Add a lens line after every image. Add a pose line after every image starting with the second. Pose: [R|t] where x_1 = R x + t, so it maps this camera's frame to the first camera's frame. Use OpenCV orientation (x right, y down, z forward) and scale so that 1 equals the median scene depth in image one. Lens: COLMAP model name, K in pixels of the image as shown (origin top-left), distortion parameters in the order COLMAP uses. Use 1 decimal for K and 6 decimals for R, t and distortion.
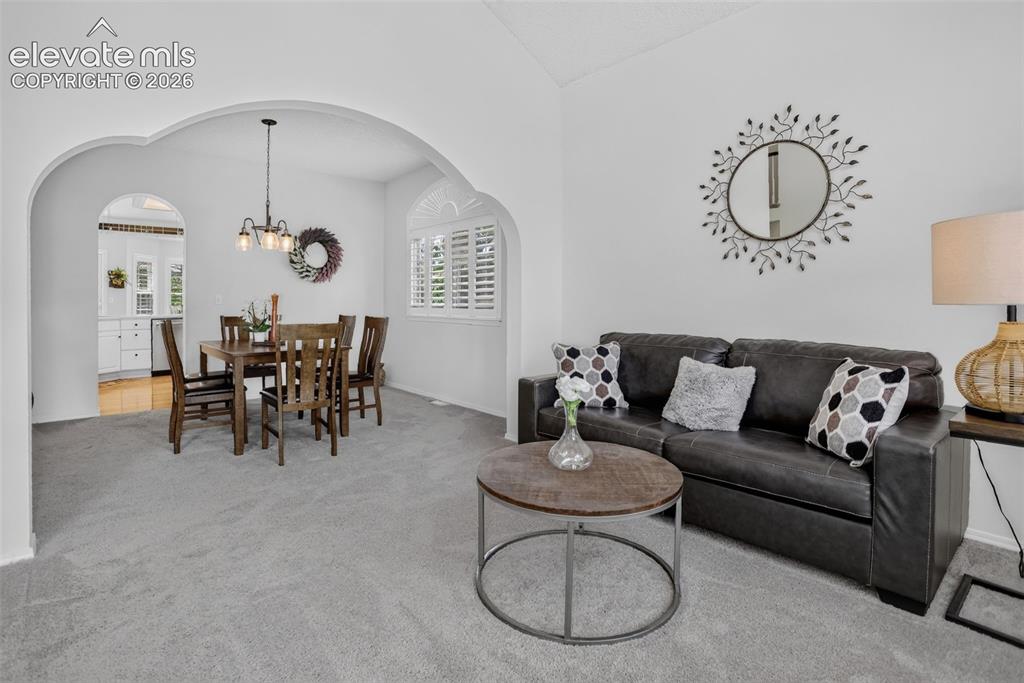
lens RADIAL K [[501.8, 0, 518.7], [0, 501.8, 300.0], [0, 0, 1]] dist [-0.060660, 0.019312]
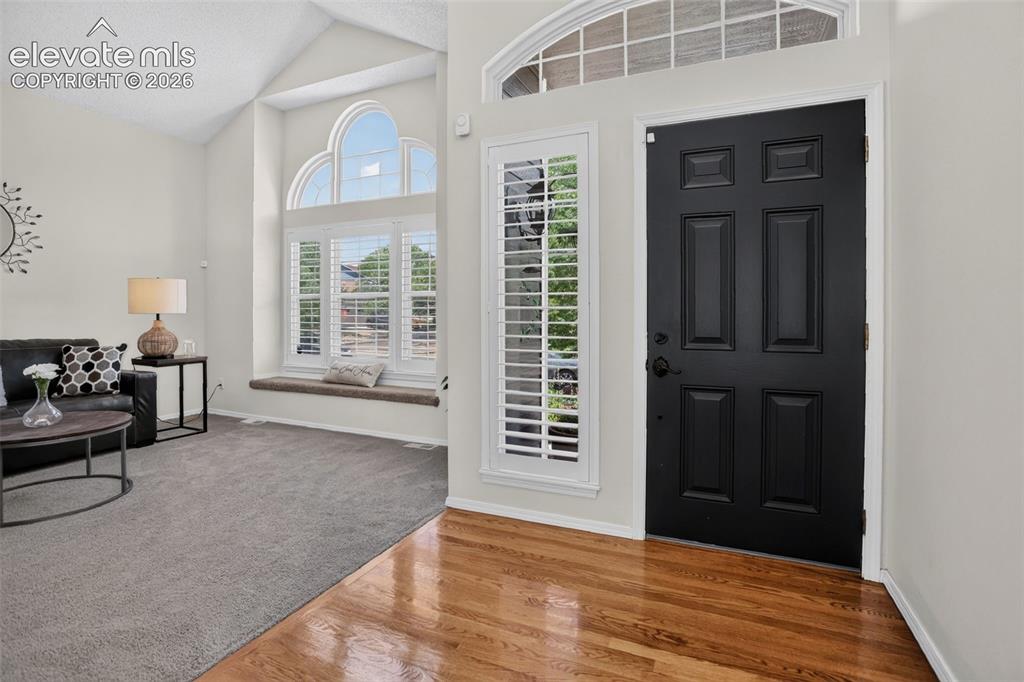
lens RADIAL K [[501.8, 0, 501.6], [0, 501.8, 316.9], [0, 0, 1]] dist [-0.060660, 0.019312]
pose [[-0.418207, -0.013643, 0.908249, -1.192697], [-0.003621, 0.999904, 0.013352, -0.007729], [-0.908345, 0.002295, -0.418216, 0.248029]]
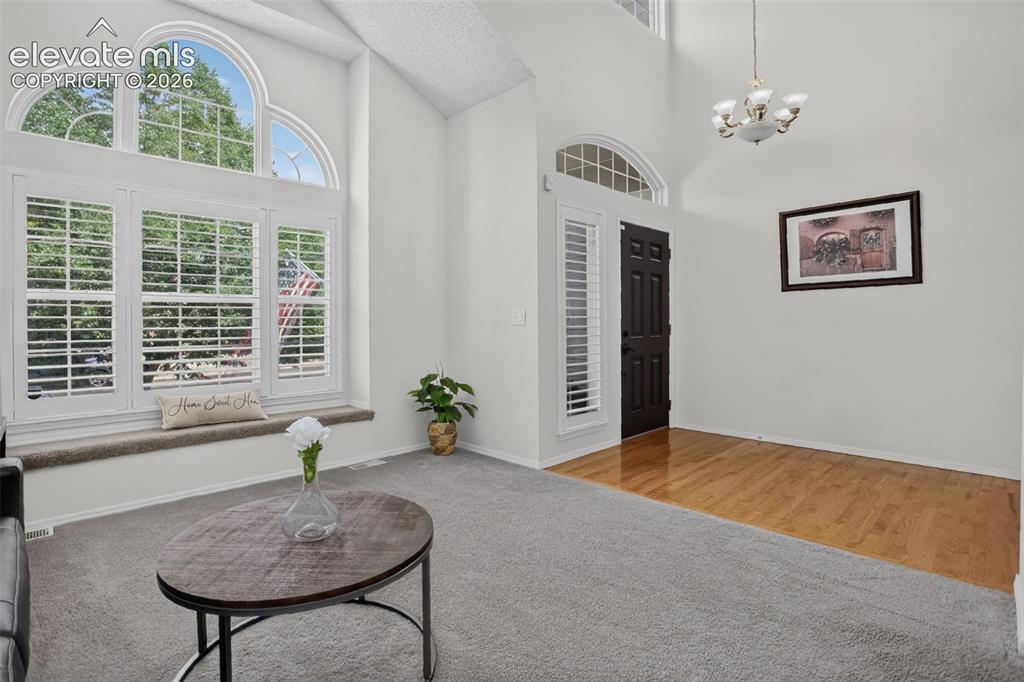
lens RADIAL K [[514.8, 0, 497.1], [0, 514.8, 317.2], [0, 0, 1]] dist [-0.040358, 0.002189]
pose [[-0.998482, 0.001770, -0.055042, -0.093738], [0.002293, 0.999953, -0.009440, 0.001679], [0.055023, -0.009552, -0.998439, 1.234917]]
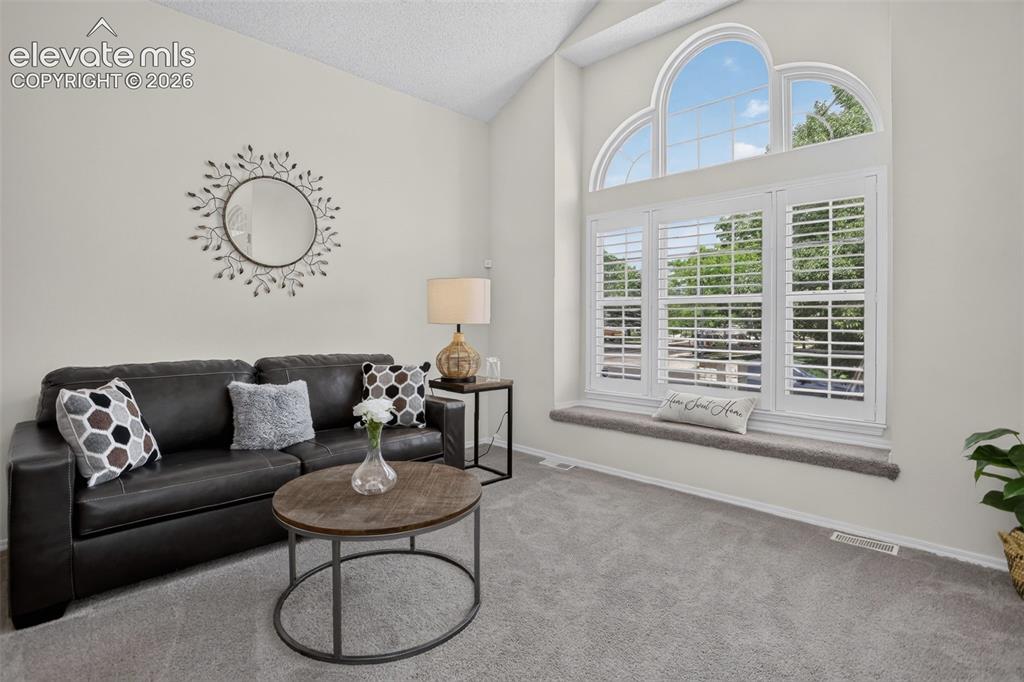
lens RADIAL K [[501.8, 0, 495.1], [0, 501.8, 322.8], [0, 0, 1]] dist [-0.060660, 0.019312]
pose [[-0.050614, -0.006038, 0.998700, -0.608116], [-0.004838, 0.999971, 0.005800, -0.004826], [-0.998707, -0.004539, -0.050641, 0.553469]]
